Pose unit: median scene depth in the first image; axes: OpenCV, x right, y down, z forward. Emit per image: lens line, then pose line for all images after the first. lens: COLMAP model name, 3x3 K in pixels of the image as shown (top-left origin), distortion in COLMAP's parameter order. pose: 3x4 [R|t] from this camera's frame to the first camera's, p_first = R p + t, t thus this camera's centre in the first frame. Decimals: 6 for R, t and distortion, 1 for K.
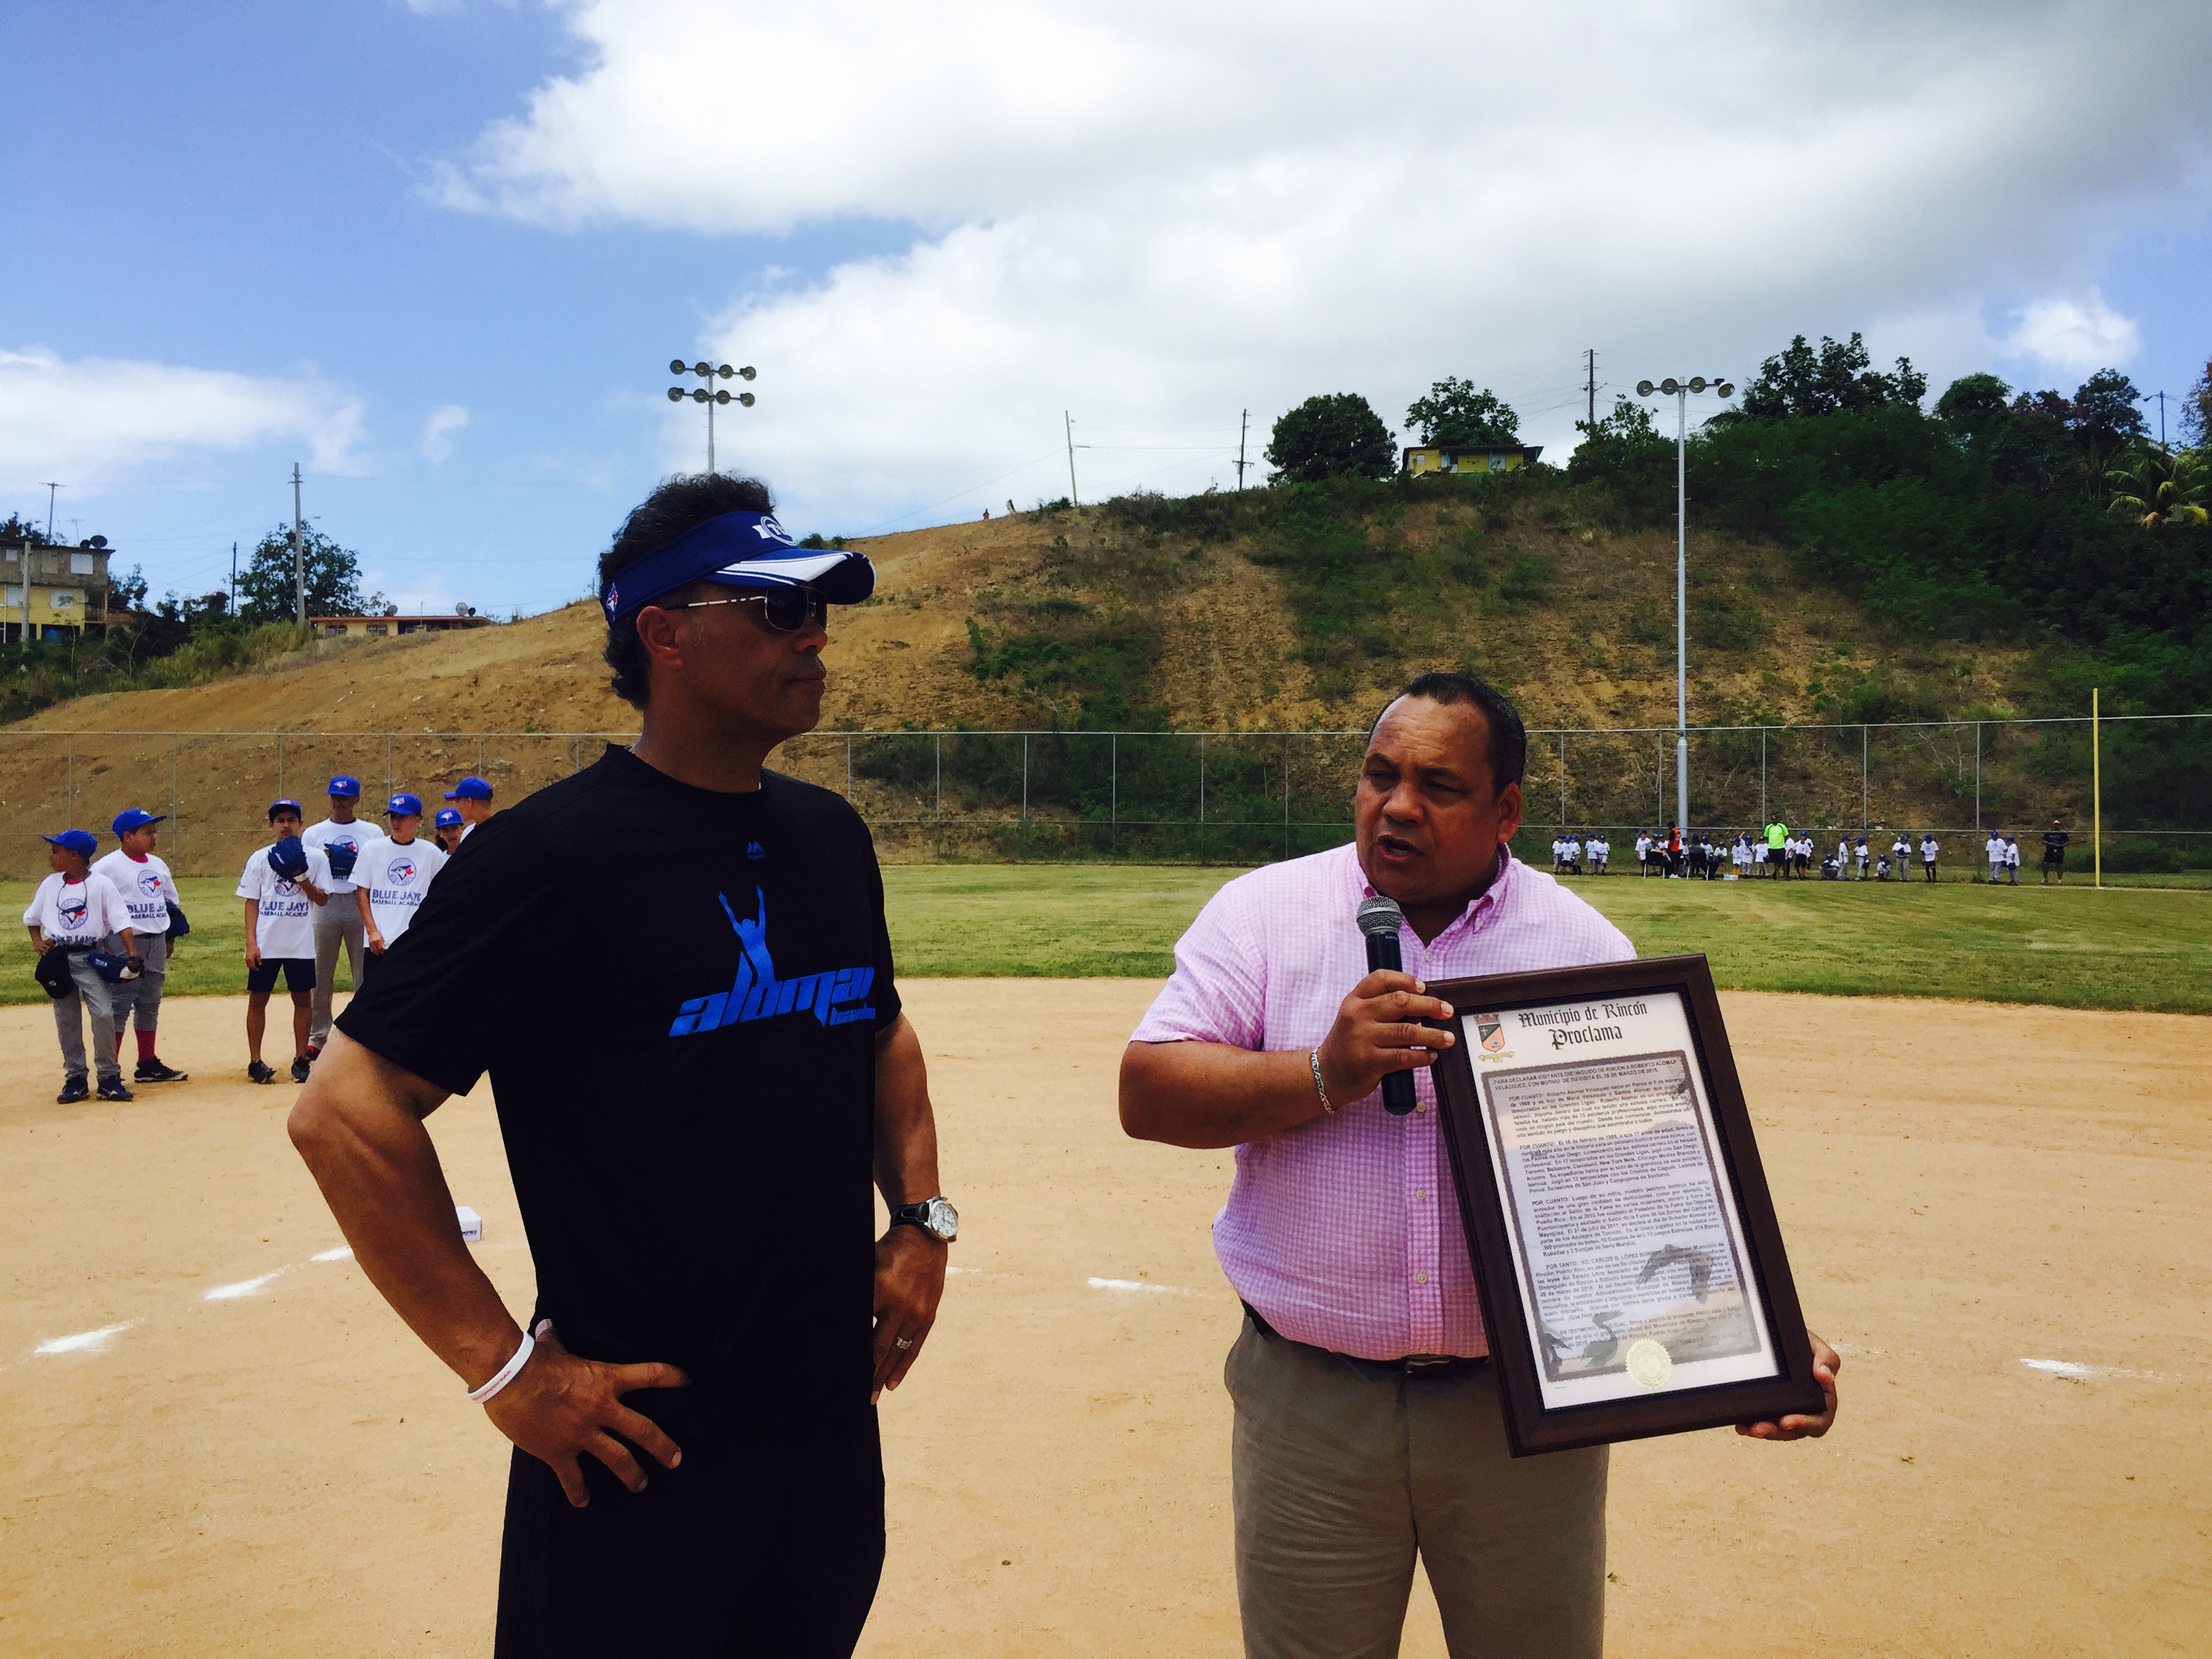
lens RADIAL K [[1902.9, 0, 1104.1], [0, 1902.9, 782.8], [0, 0, 1]] dist [0.089714, -0.130067]
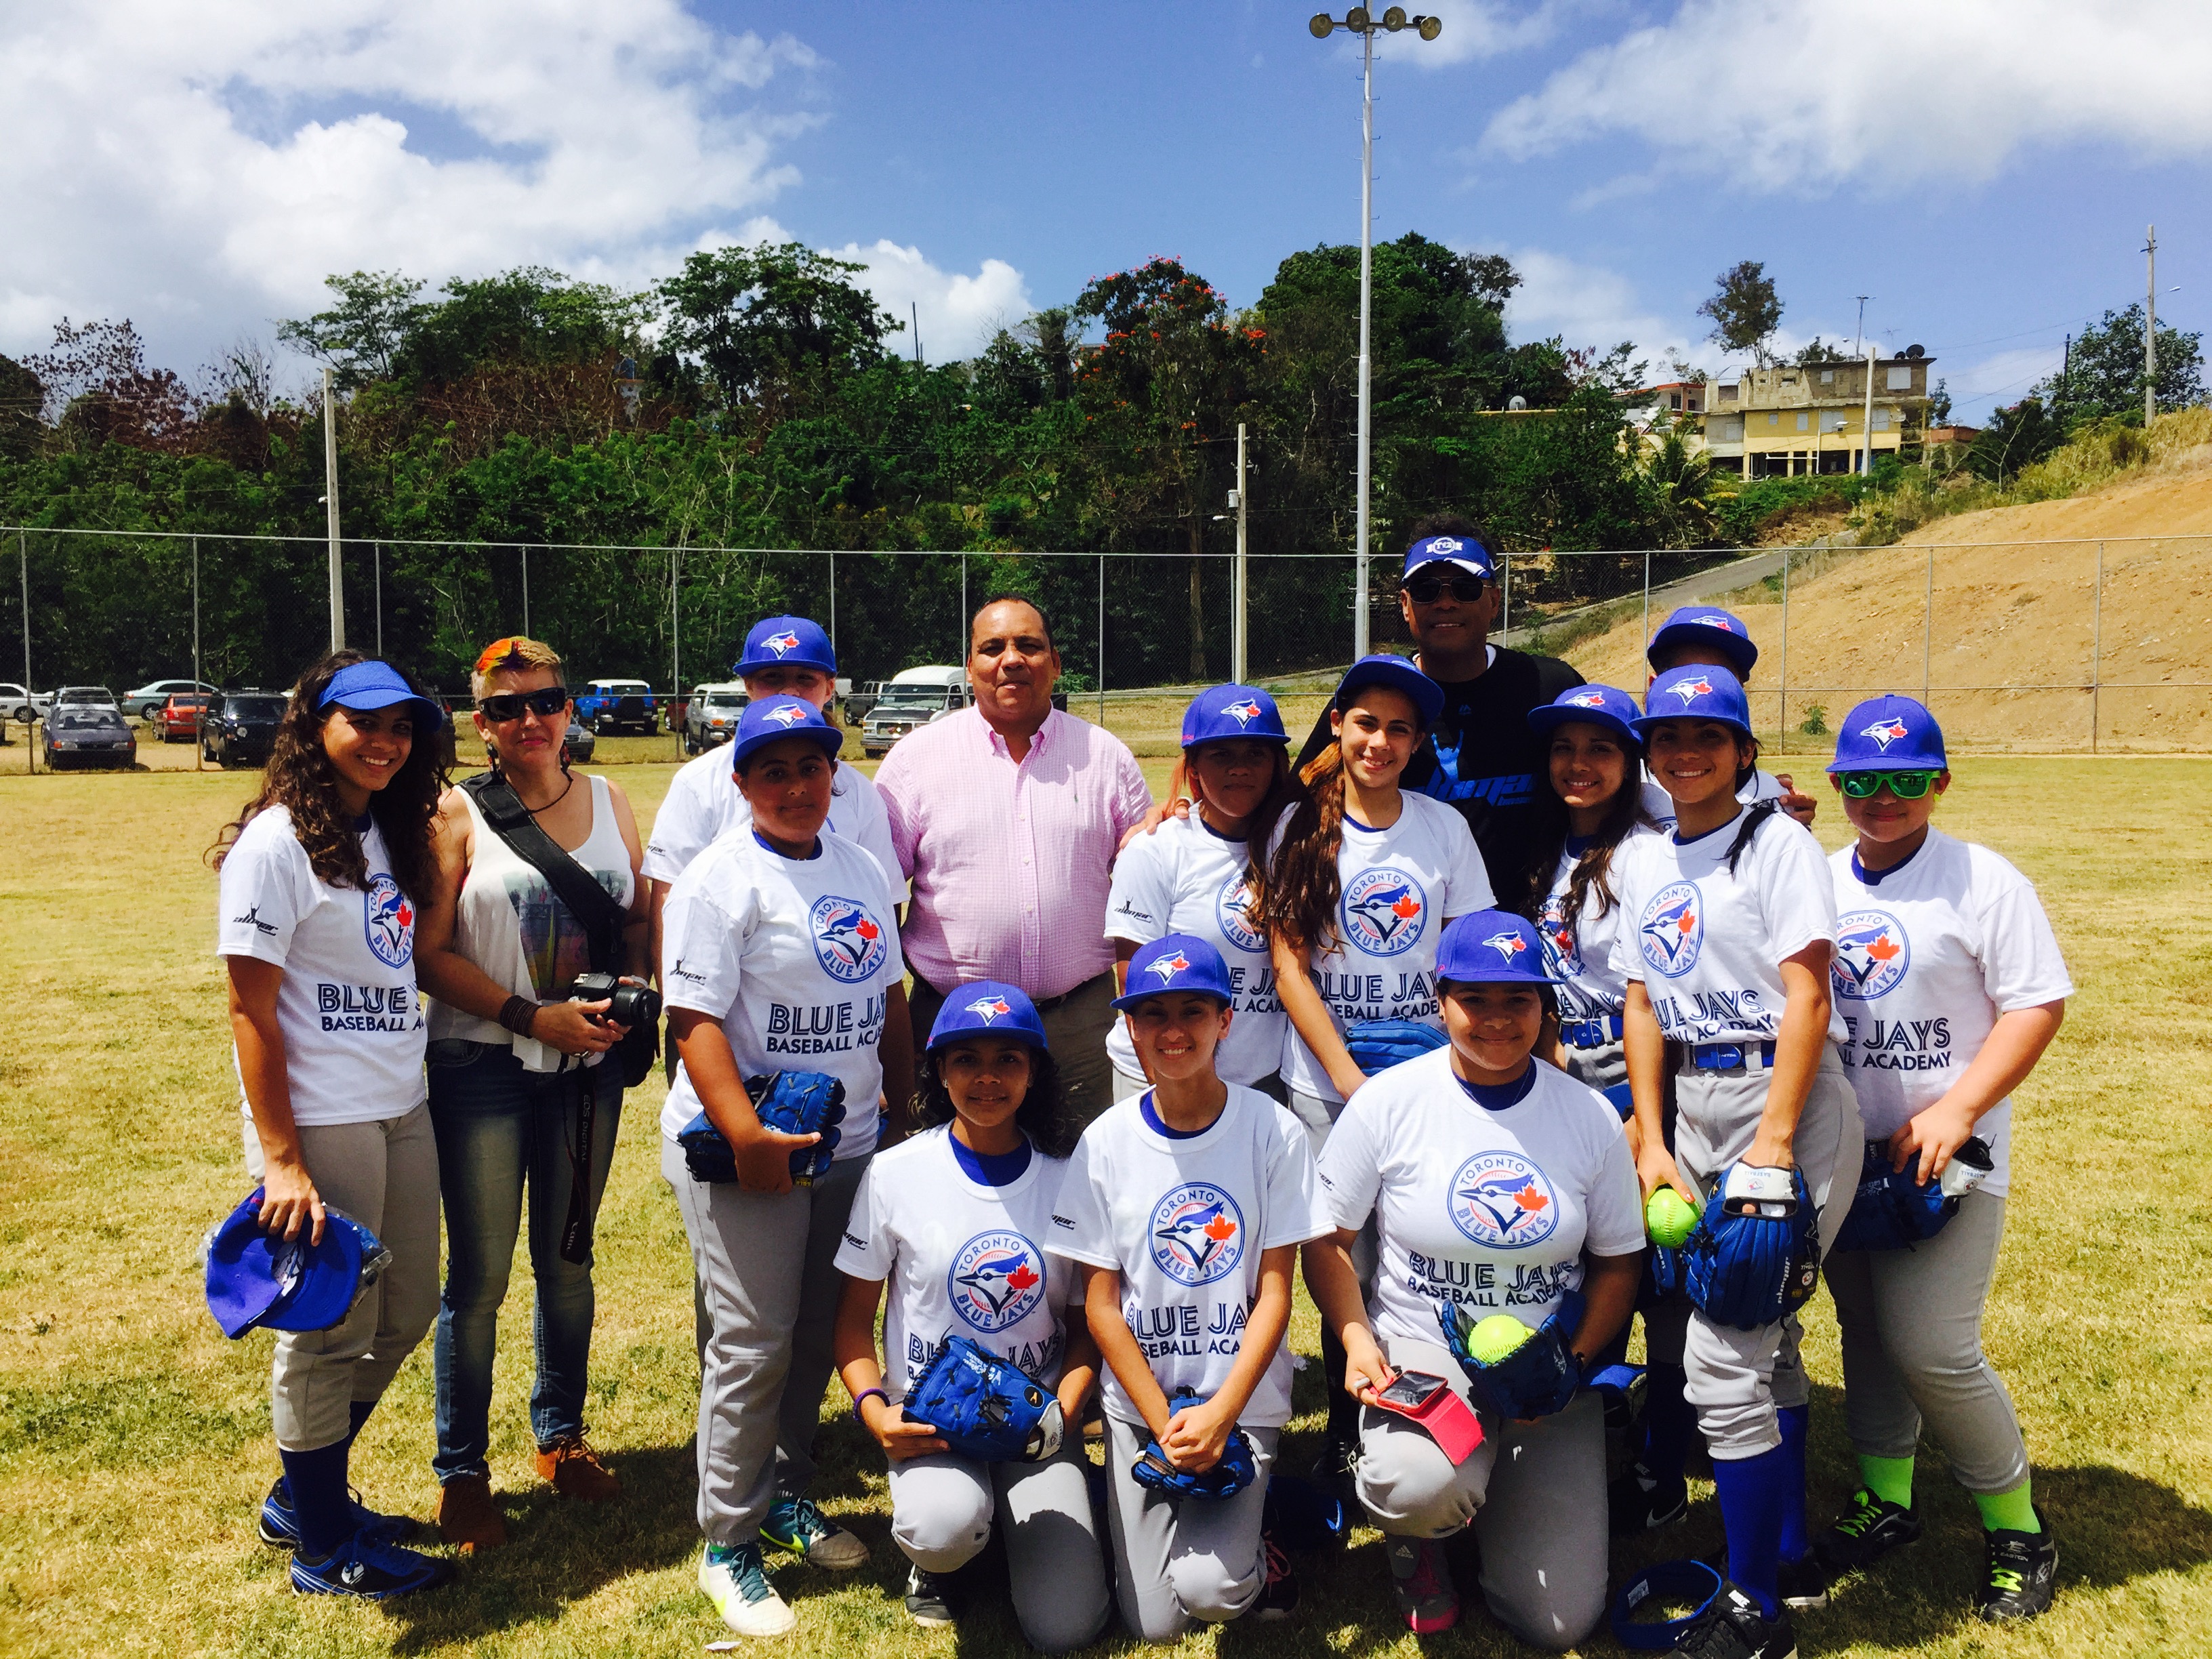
lens RADIAL K [[1879.9, 0, 1106.0], [0, 1879.9, 829.5], [0, 0, 1]] dist [0.083610, -0.118746]
pose [[0.674544, 0.062673, -0.735570, -0.151566], [0.017029, 0.994804, 0.100378, 0.001603], [0.738038, -0.080235, 0.669972, 0.152837]]
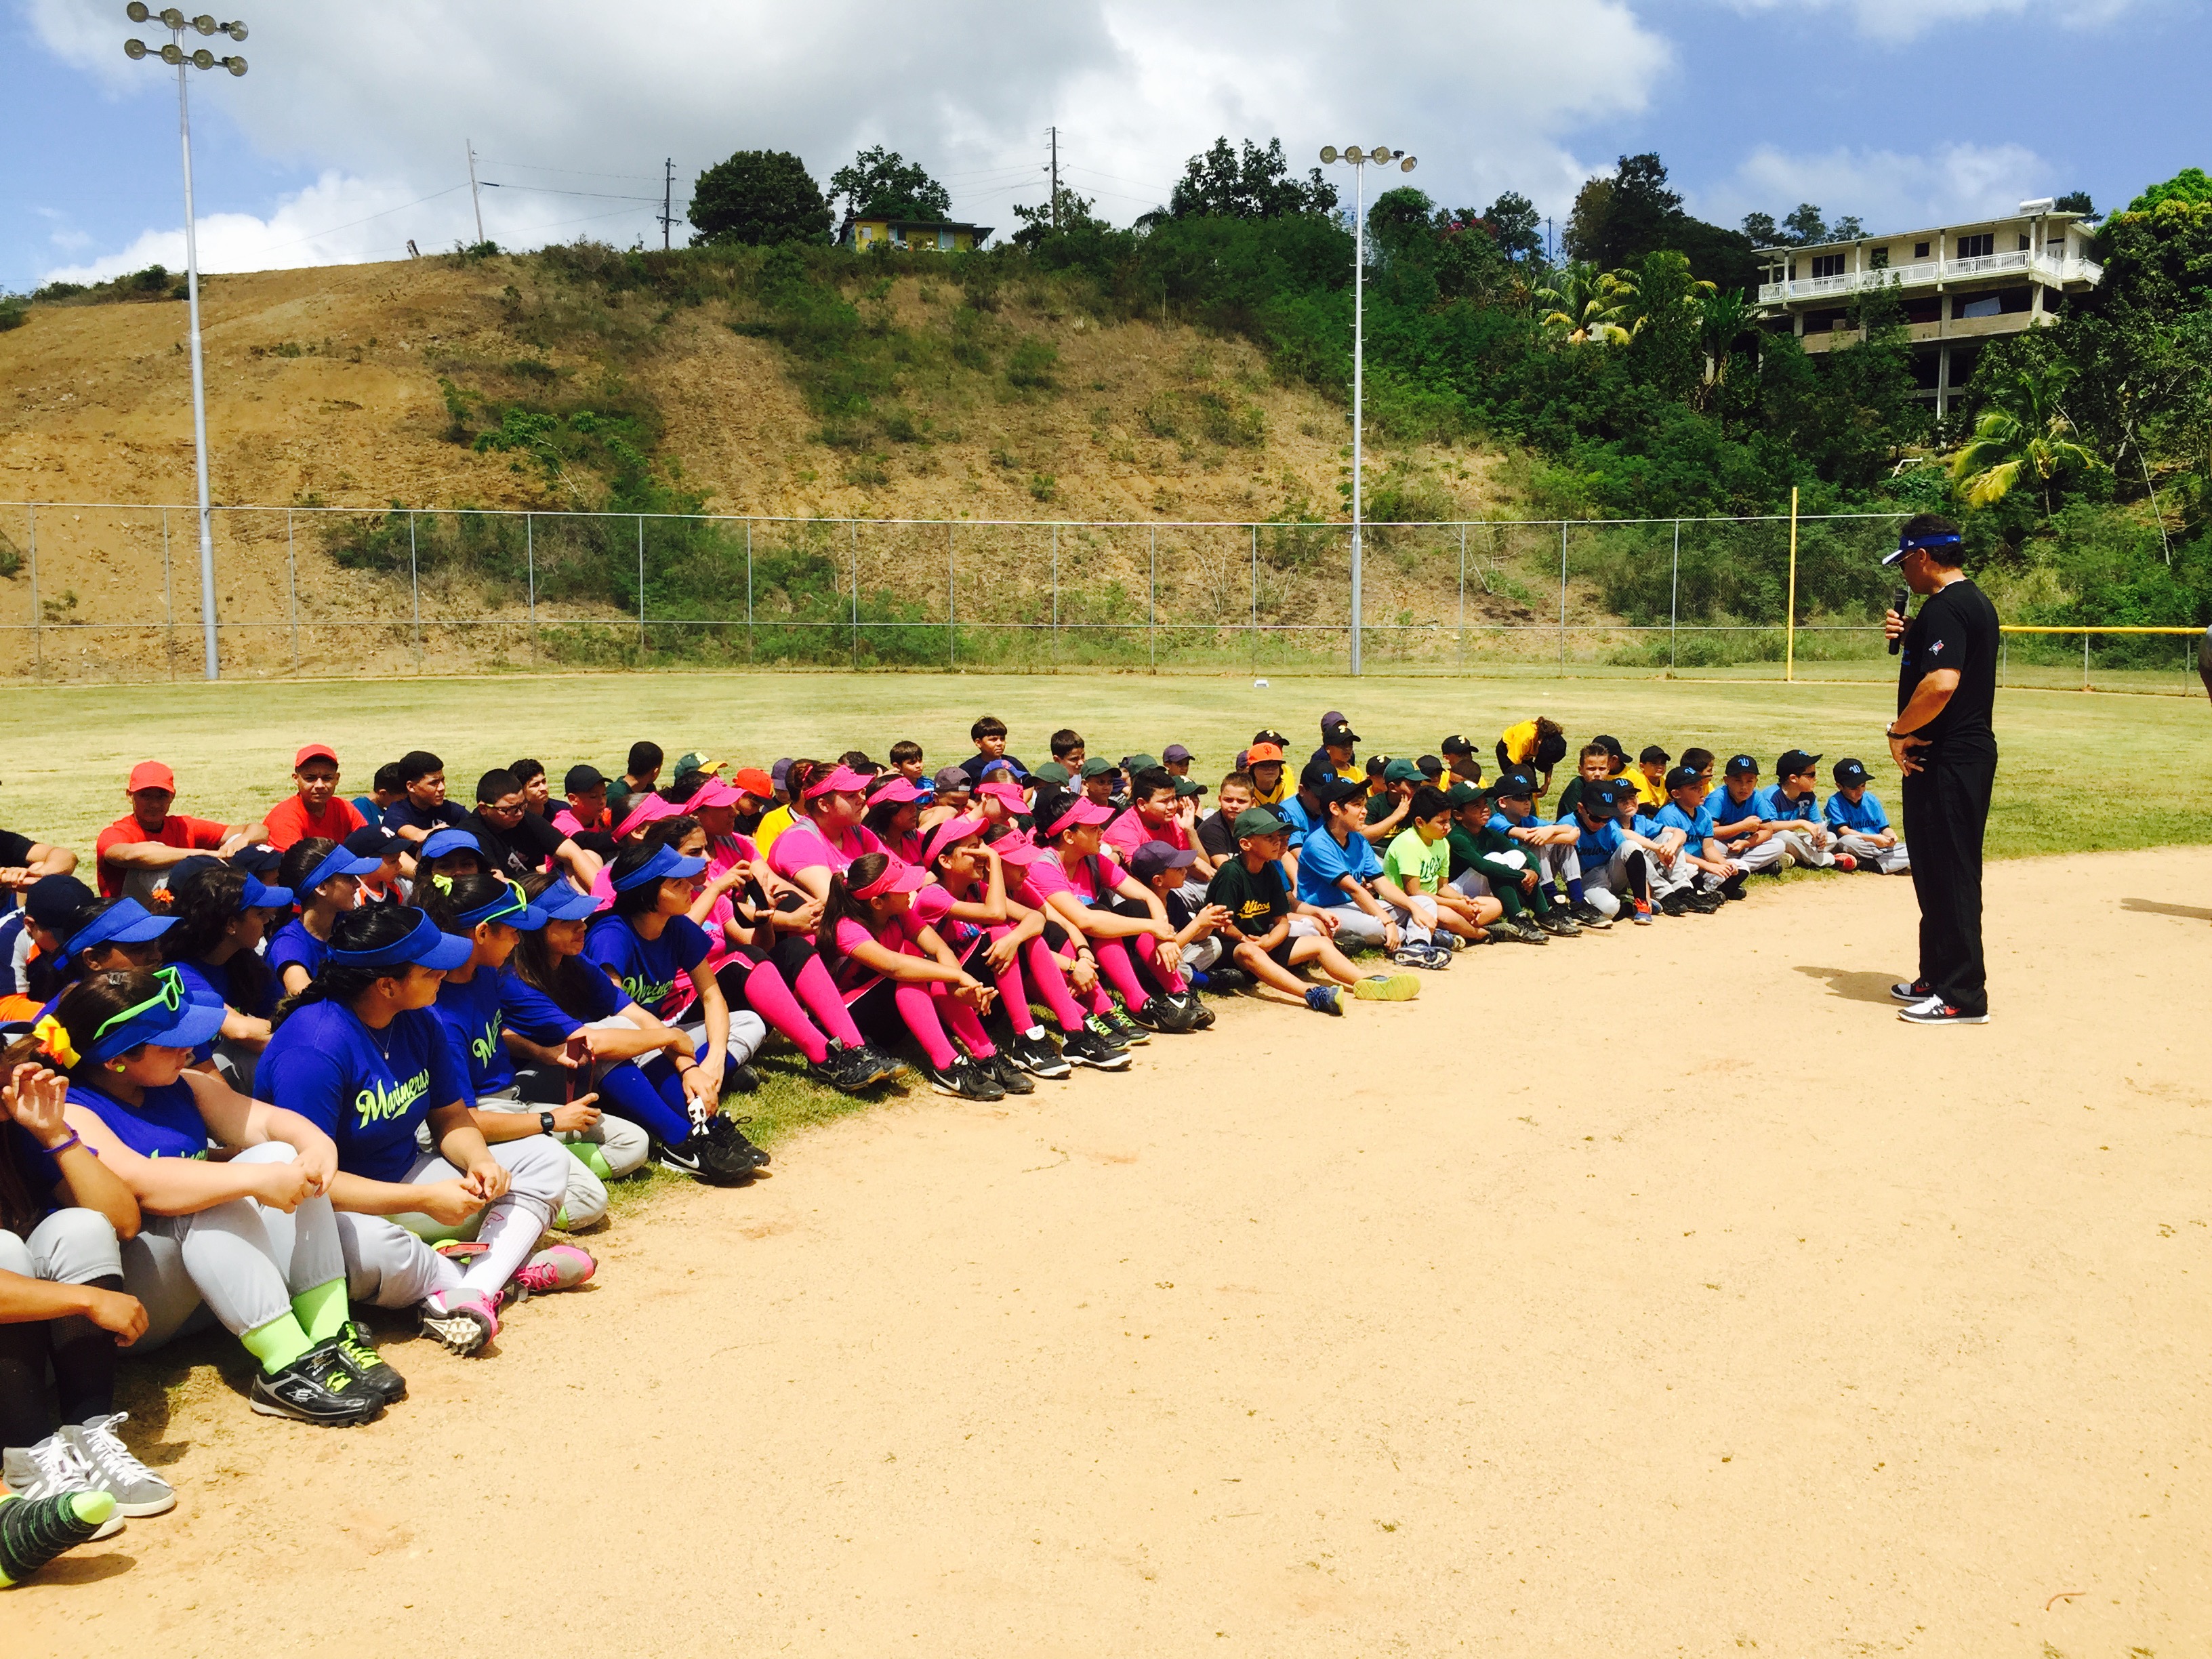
lens RADIAL K [[1902.9, 0, 1104.1], [0, 1902.9, 782.8], [0, 0, 1]] dist [0.089714, -0.130067]
pose [[0.929179, -0.033380, 0.368120, -0.104004], [-0.004793, 0.994742, 0.102297, 0.002443], [-0.369599, -0.096817, 0.924134, 0.087017]]
